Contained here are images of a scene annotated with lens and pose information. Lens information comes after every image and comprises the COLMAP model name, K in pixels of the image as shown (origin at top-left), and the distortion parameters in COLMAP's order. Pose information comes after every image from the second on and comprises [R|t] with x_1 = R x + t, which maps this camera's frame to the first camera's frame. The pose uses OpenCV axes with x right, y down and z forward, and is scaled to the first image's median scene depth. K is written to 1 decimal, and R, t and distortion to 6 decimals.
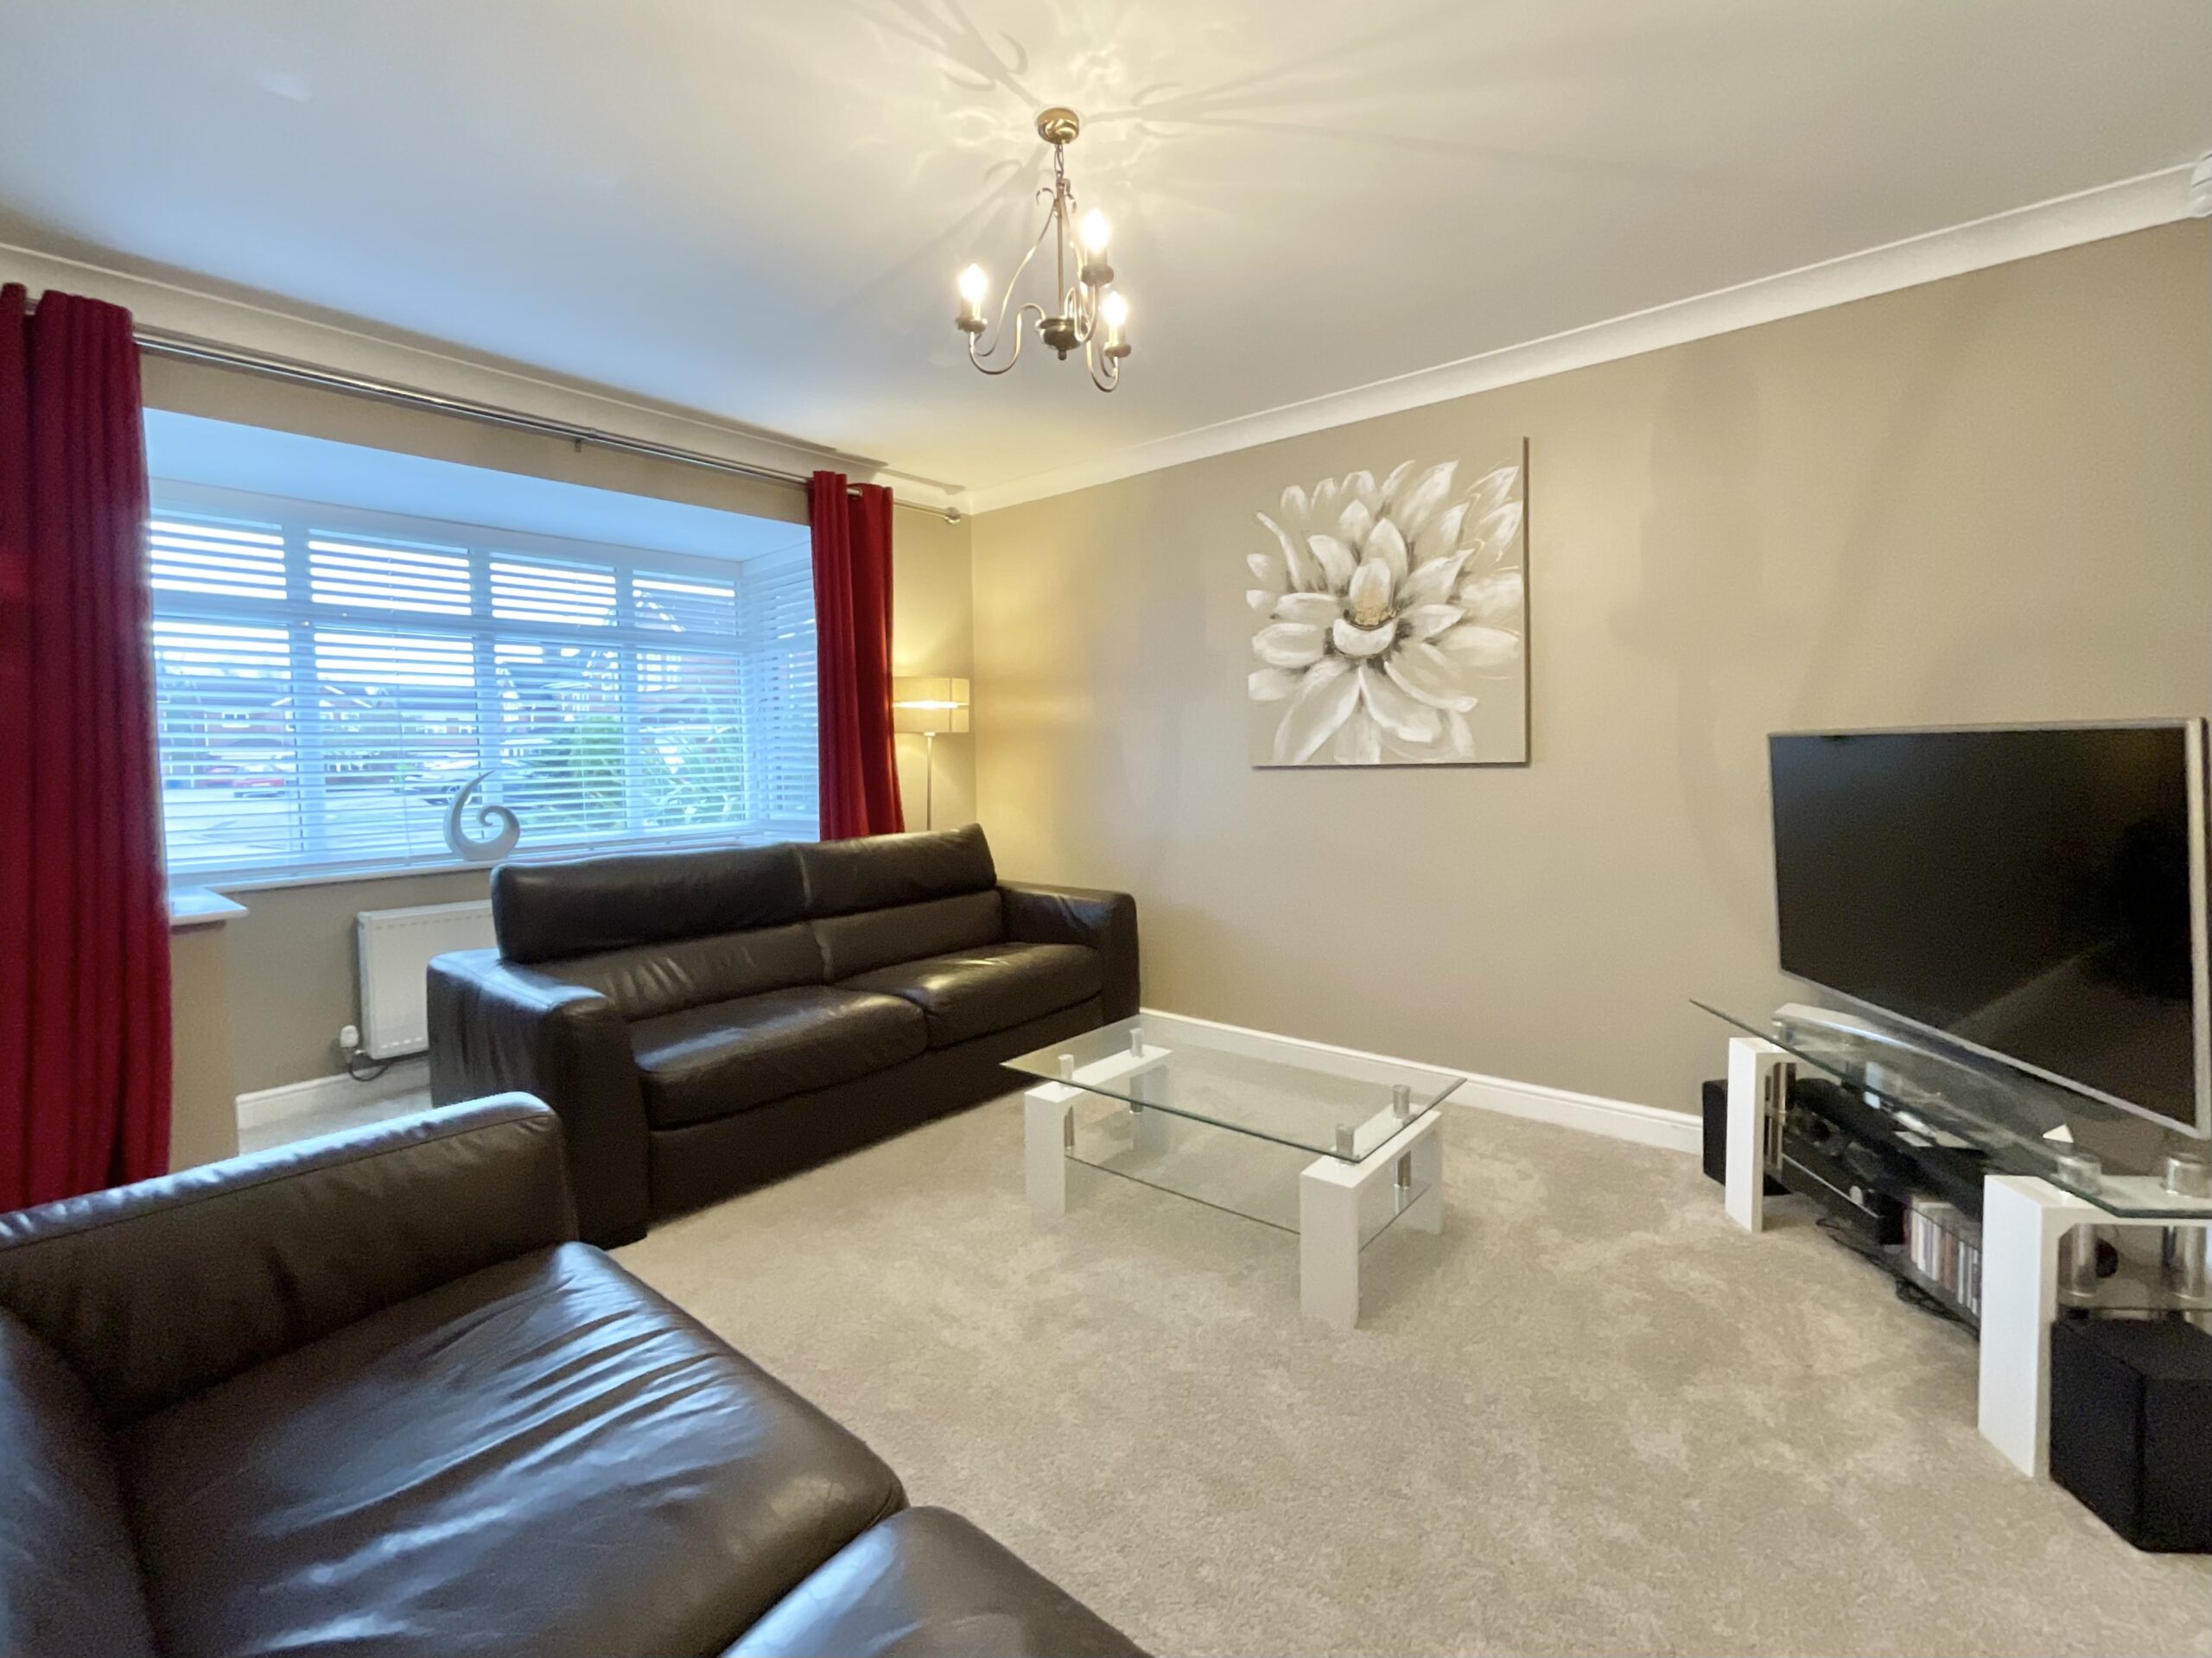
lens RADIAL K [[950.7, 0, 1095.3], [0, 950.7, 810.1], [0, 0, 1]] dist [-0.003090, -0.000109]
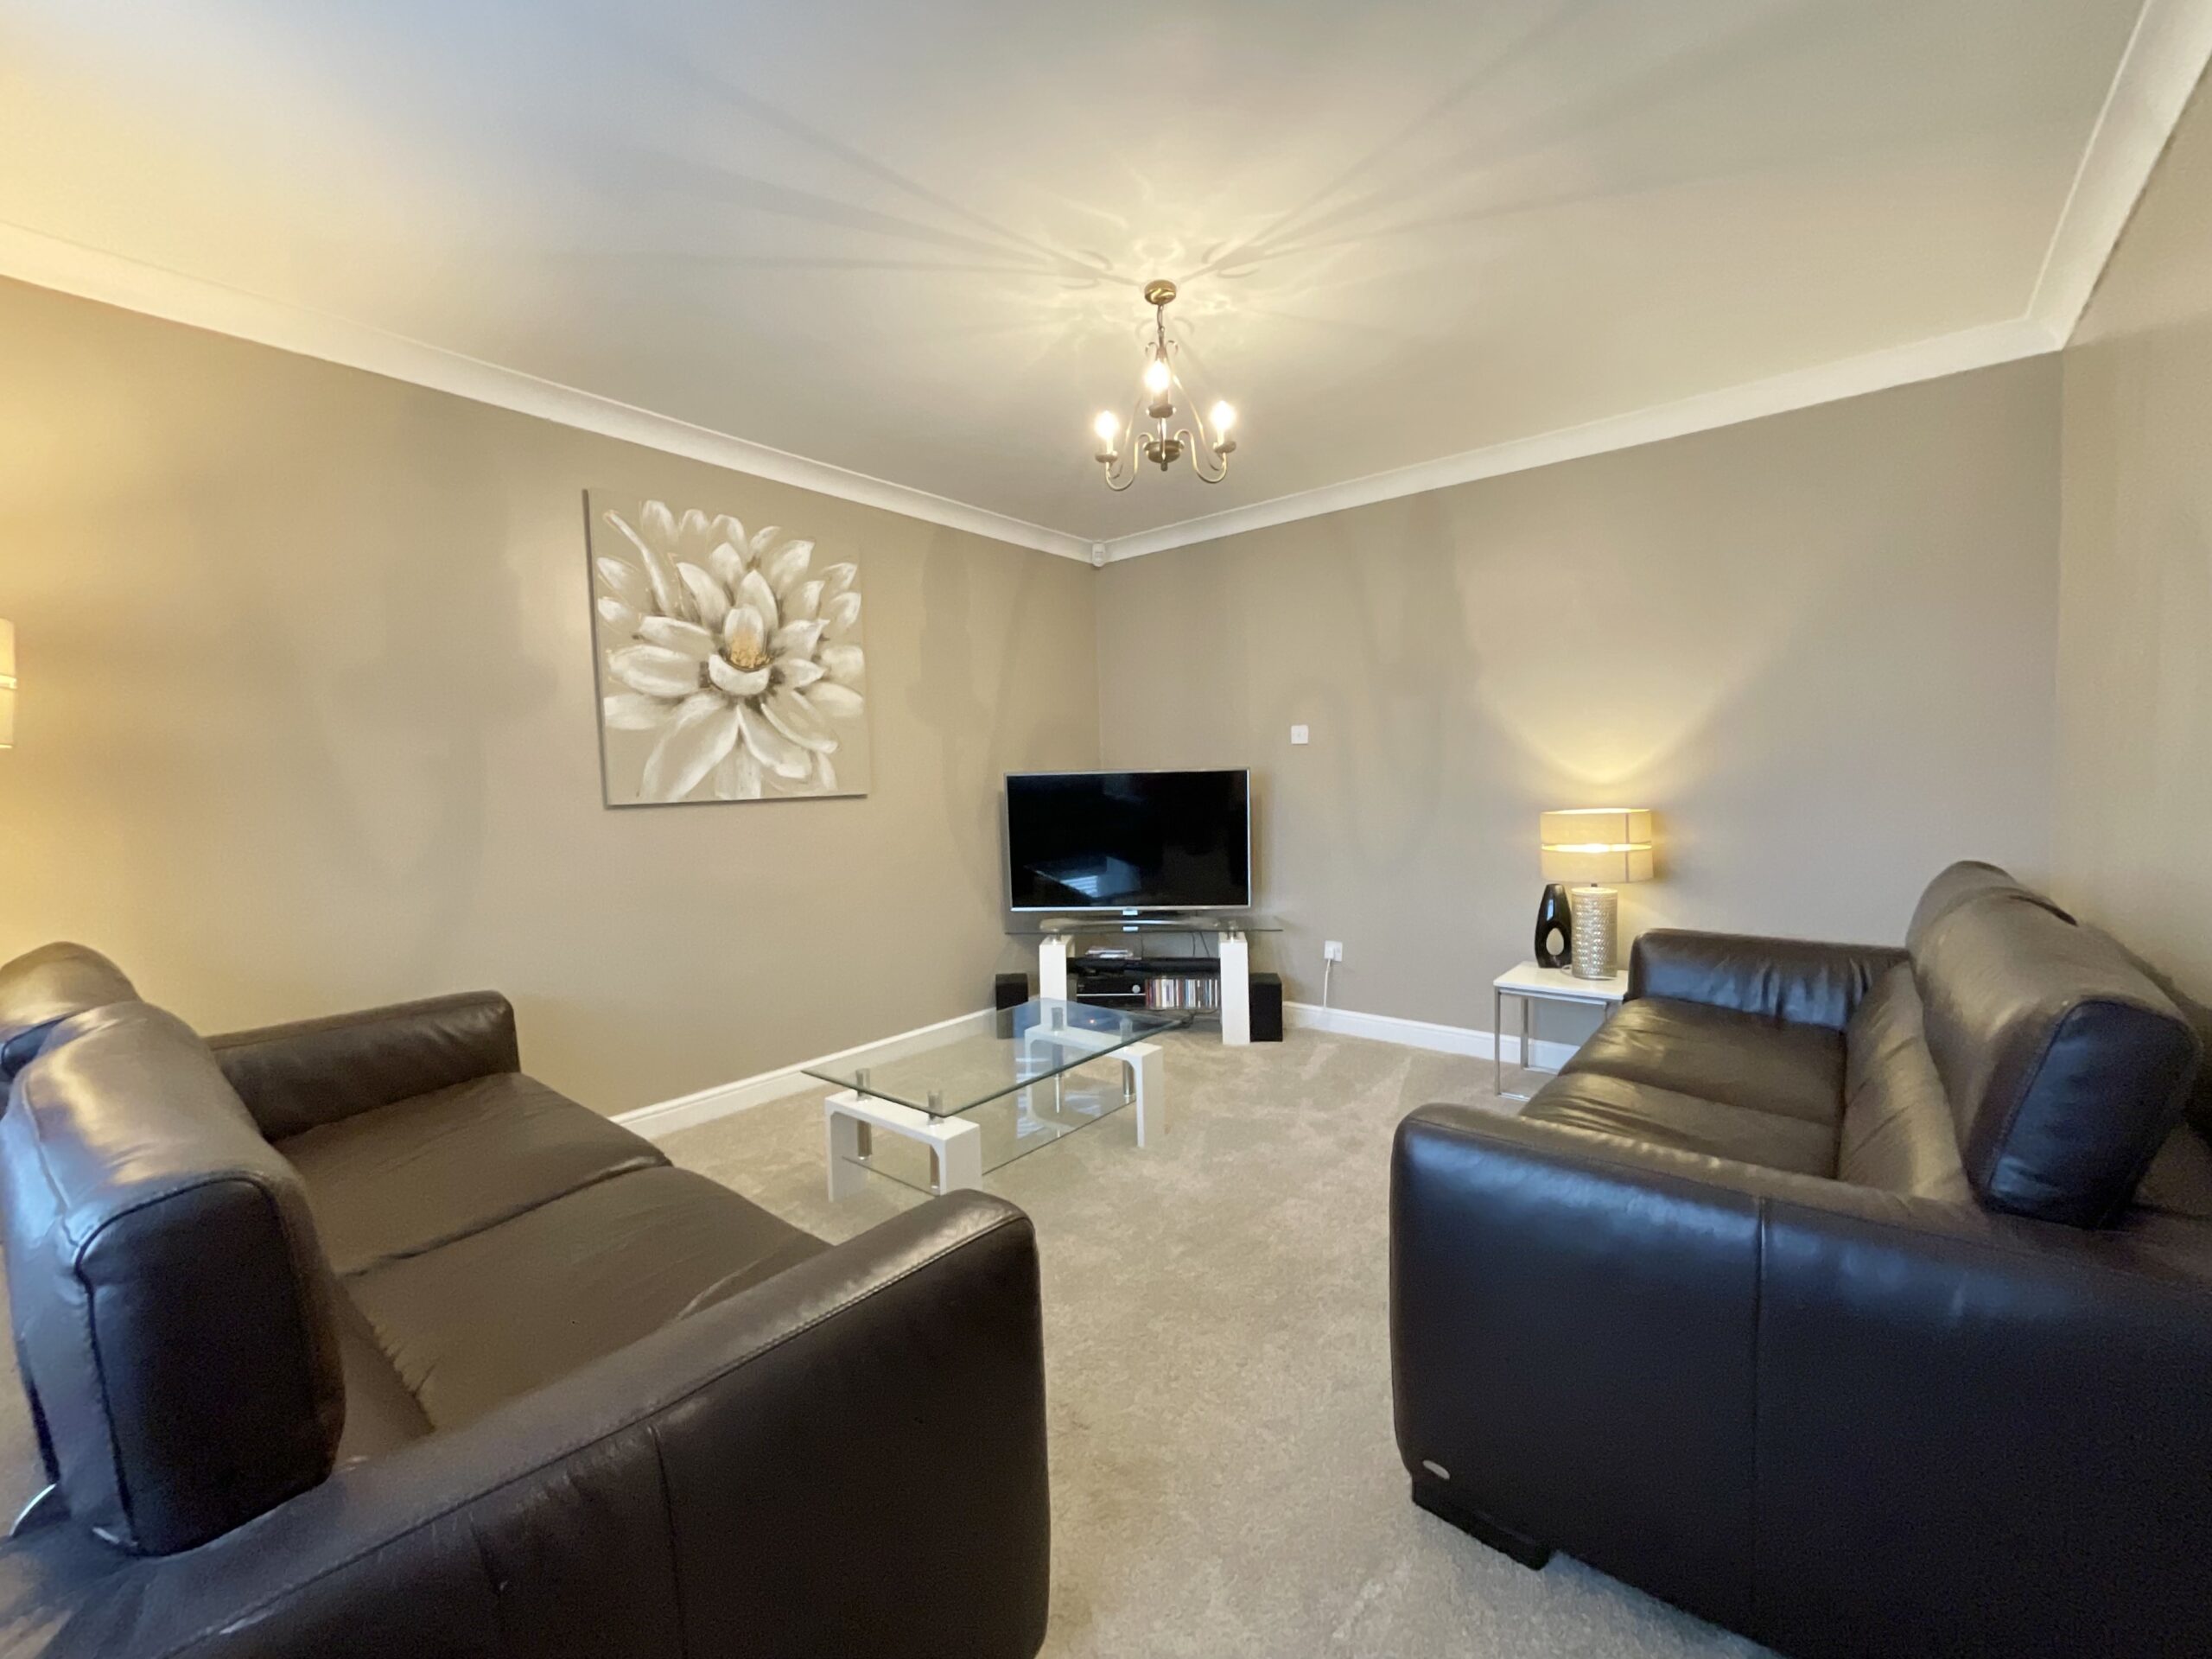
lens RADIAL K [[917.8, 0, 1094.5], [0, 917.8, 838.5], [0, 0, 1]] dist [-0.001962, 0.001446]
pose [[-0.003146, -0.042710, 0.999083, -0.738949], [0.085321, 0.995433, 0.042823, -0.016017], [-0.996349, 0.085377, 0.000513, 0.635352]]
